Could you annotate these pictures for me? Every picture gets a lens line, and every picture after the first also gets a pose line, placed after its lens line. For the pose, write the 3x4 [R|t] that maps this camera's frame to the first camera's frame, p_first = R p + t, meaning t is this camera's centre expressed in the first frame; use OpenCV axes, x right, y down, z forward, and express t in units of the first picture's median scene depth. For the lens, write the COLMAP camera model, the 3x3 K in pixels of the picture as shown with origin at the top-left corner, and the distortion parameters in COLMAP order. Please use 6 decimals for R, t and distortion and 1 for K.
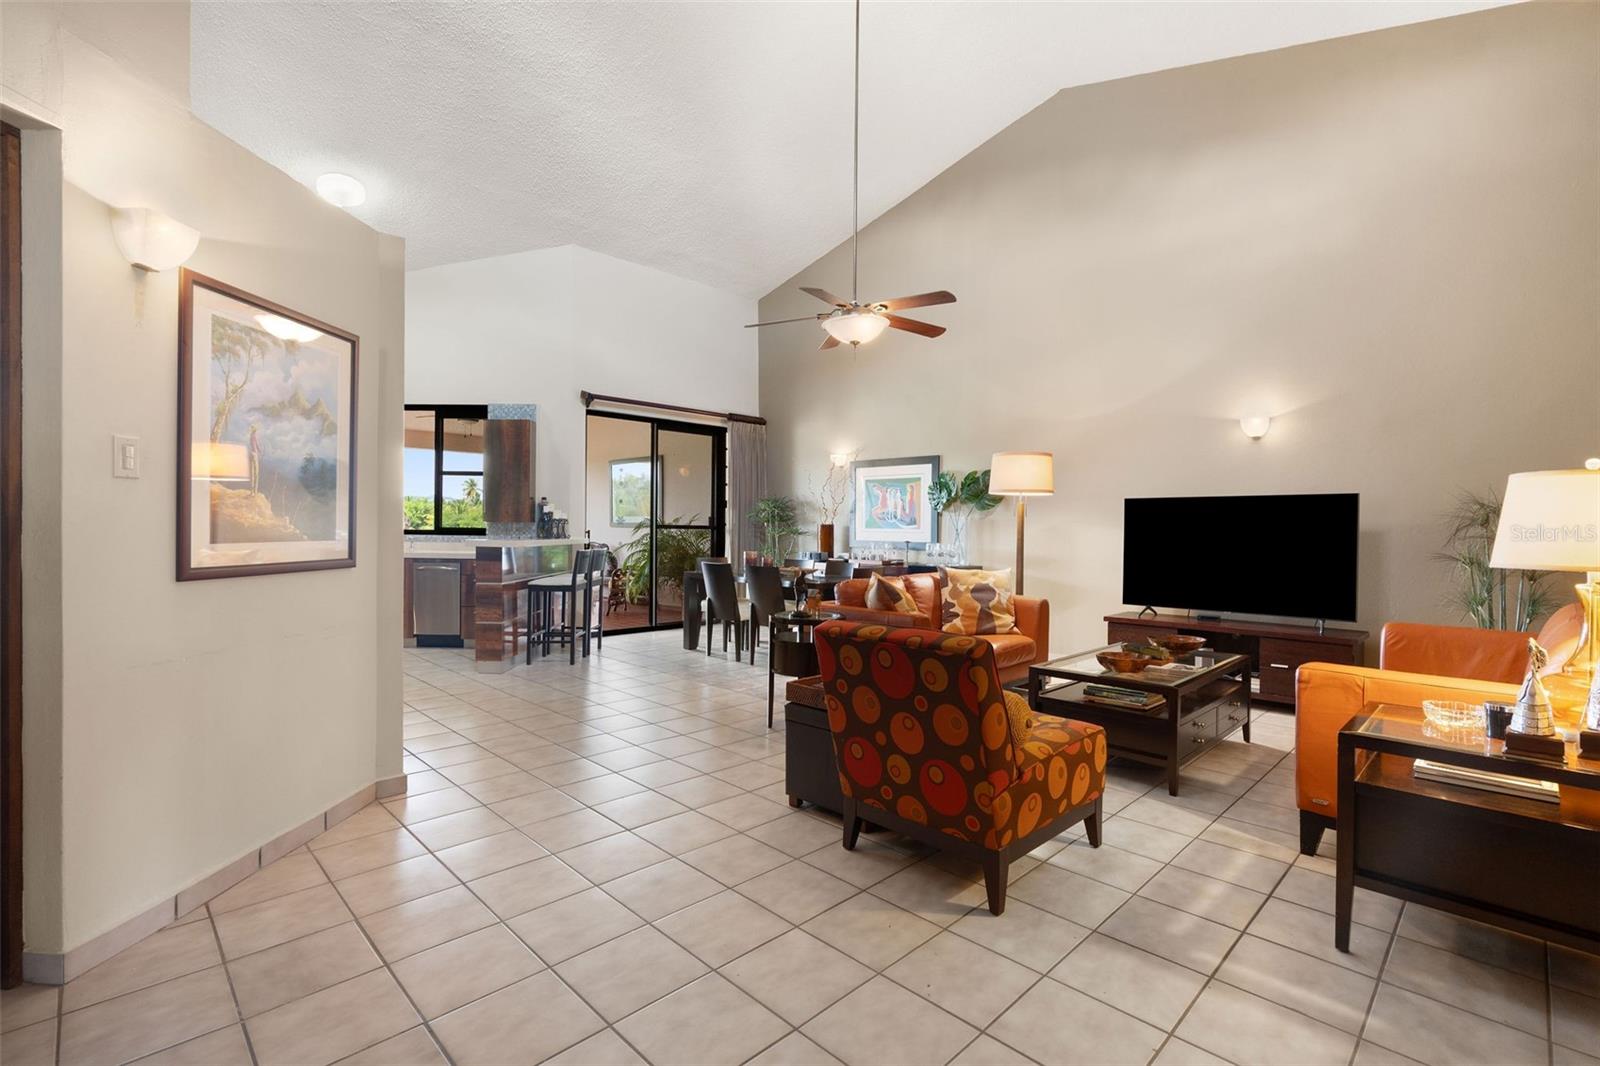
lens RADIAL K [[728.7, 0, 795.6], [0, 728.7, 535.3], [0, 0, 1]] dist [-0.002682, 0.000807]
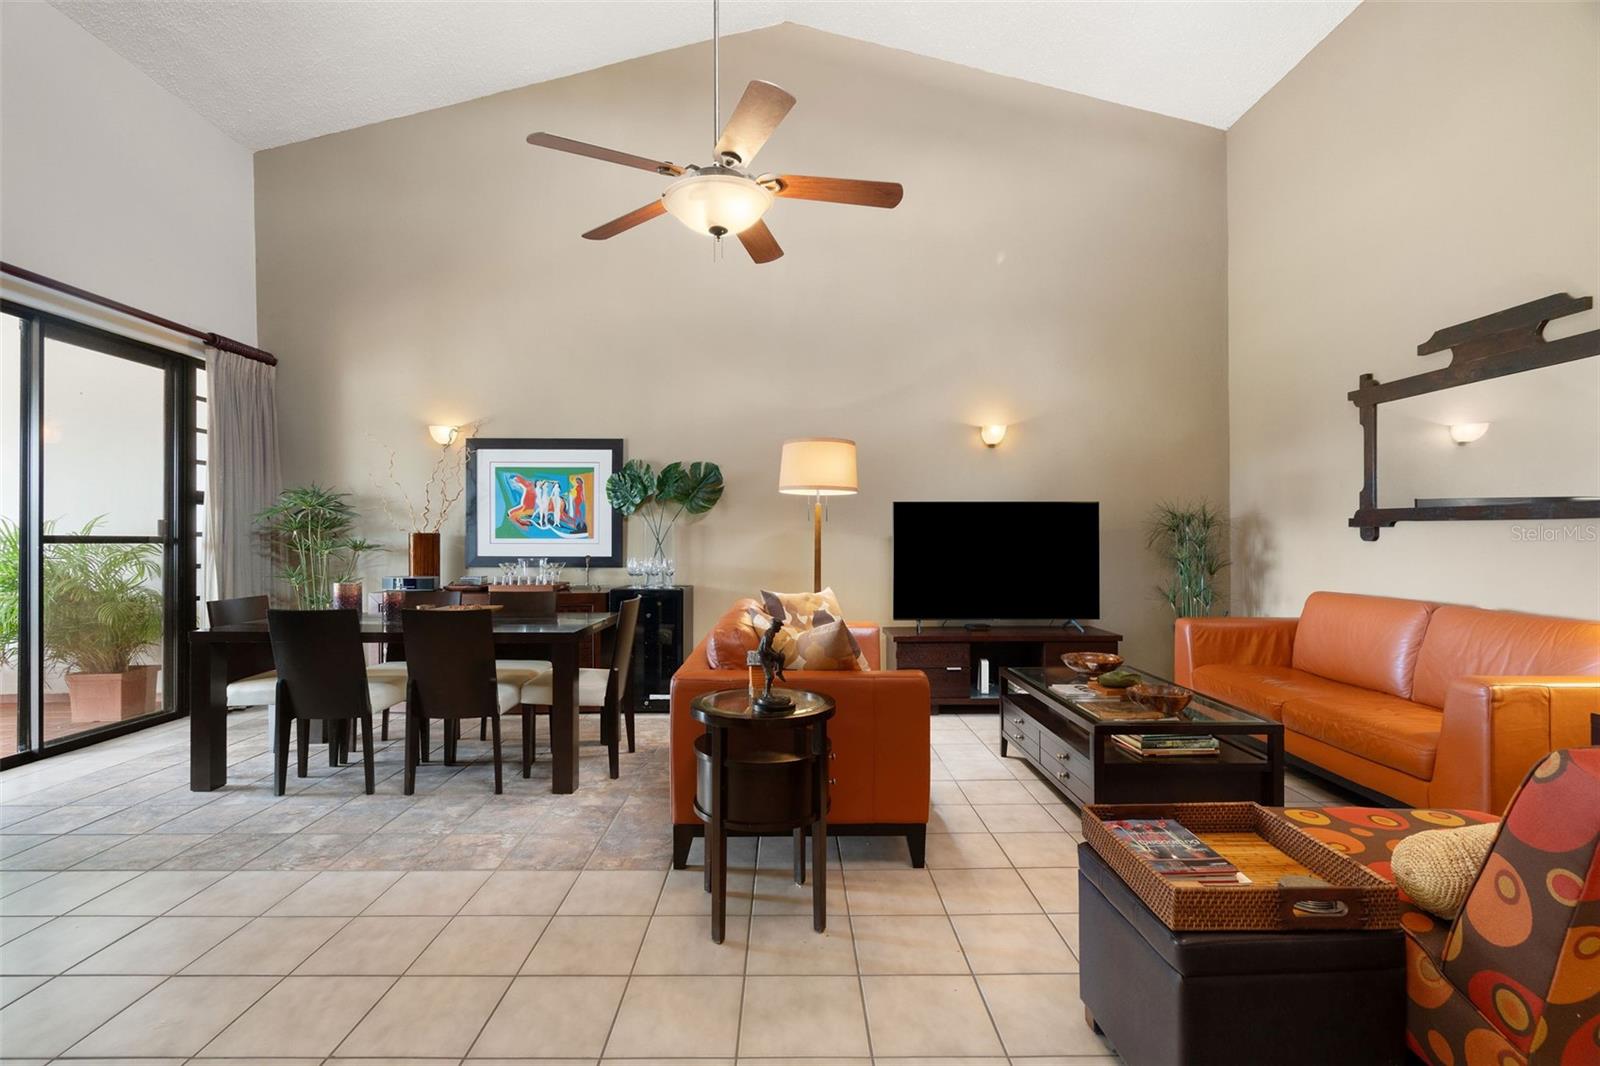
lens RADIAL K [[717.6, 0, 795.9], [0, 717.6, 536.6], [0, 0, 1]] dist [-0.004889, 0.000609]
pose [[0.698637, -0.008435, 0.715427, -0.199707], [0.015580, 0.999873, -0.003426, -0.005009], [-0.715307, 0.013540, 0.698679, 0.359001]]
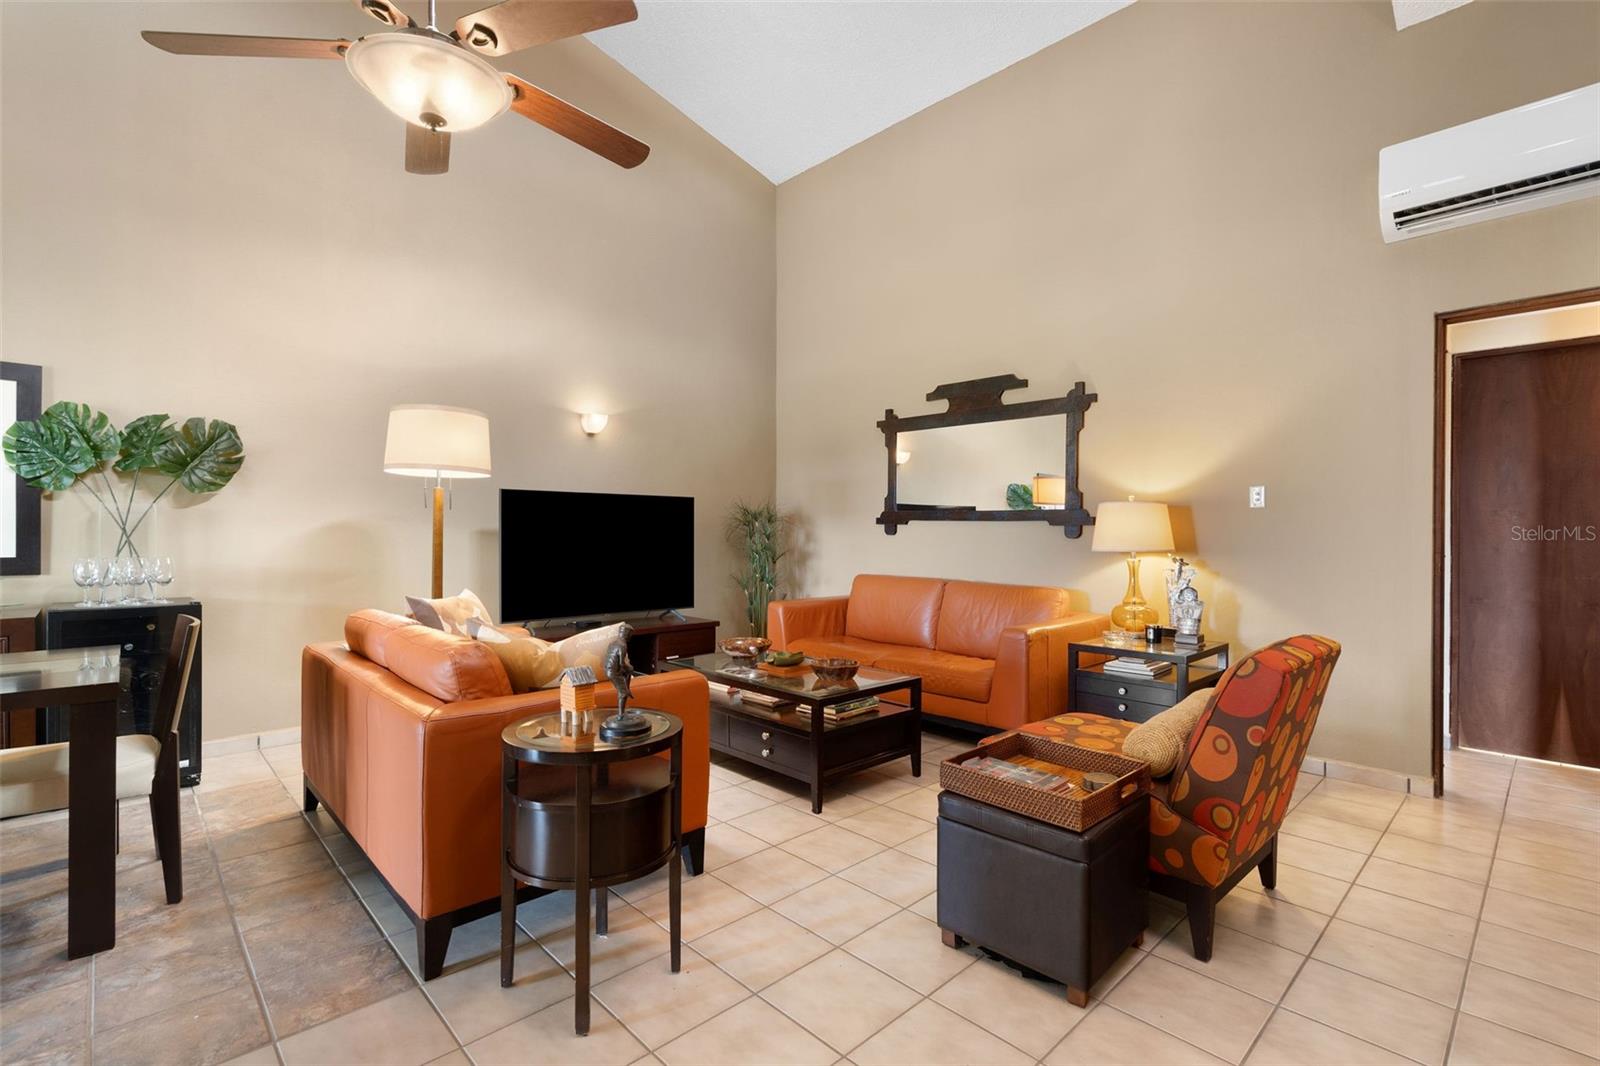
lens RADIAL K [[728.7, 0, 795.6], [0, 728.7, 535.3], [0, 0, 1]] dist [-0.002682, 0.000807]
pose [[0.021581, -0.013494, 0.999676, -0.246730], [0.006043, 0.999892, 0.013367, -0.006871], [-0.999749, 0.005753, 0.021660, 0.508123]]
